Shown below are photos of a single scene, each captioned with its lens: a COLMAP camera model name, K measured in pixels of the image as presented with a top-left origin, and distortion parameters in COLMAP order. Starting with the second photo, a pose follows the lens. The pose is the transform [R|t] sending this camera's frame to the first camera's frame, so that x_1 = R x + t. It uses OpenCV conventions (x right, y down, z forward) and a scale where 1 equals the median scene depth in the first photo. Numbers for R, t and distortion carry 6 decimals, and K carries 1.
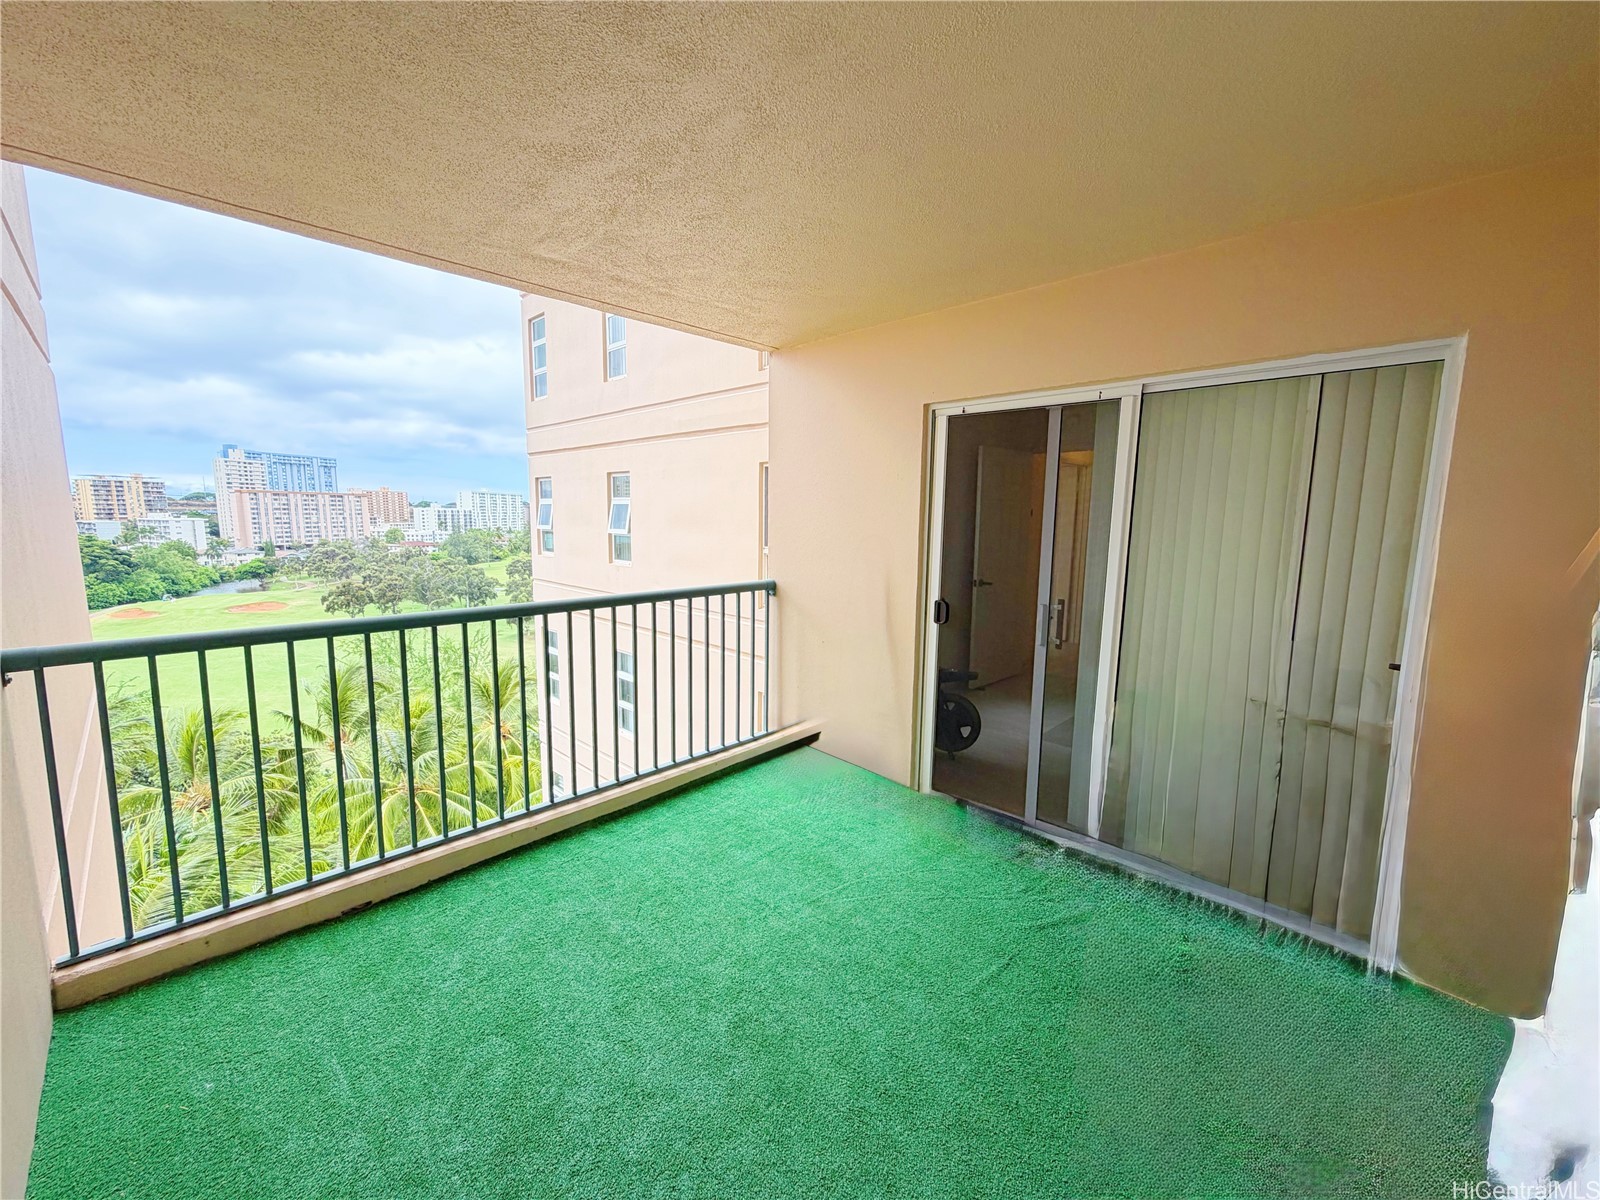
lens RADIAL K [[637.0, 0, 799.5], [0, 637.0, 593.0], [0, 0, 1]] dist [-0.003206, 0.000010]
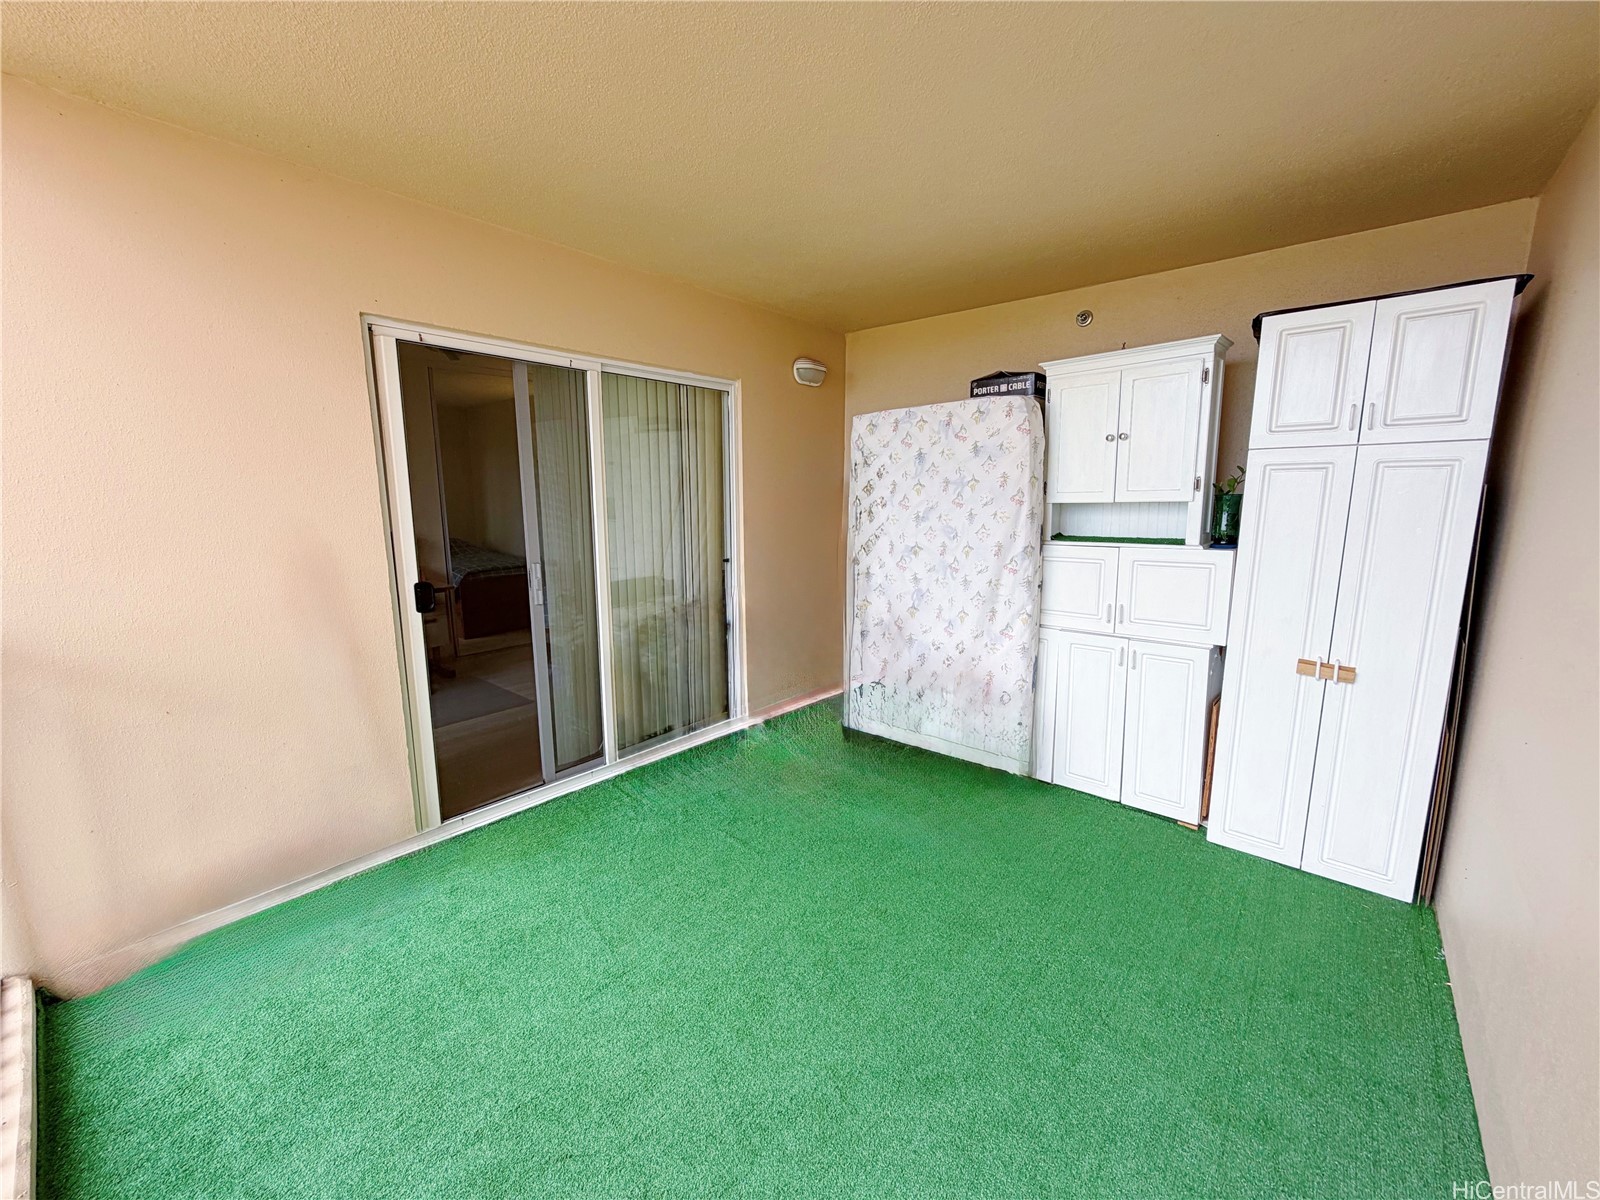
lens RADIAL K [[637.0, 0, 803.2], [0, 637.0, 594.0], [0, 0, 1]] dist [-0.003206, 0.000010]
pose [[-0.061547, -0.170191, 0.983487, -0.619834], [0.122359, 0.976636, 0.176663, -0.059534], [-0.990576, 0.131211, -0.039284, 0.619975]]
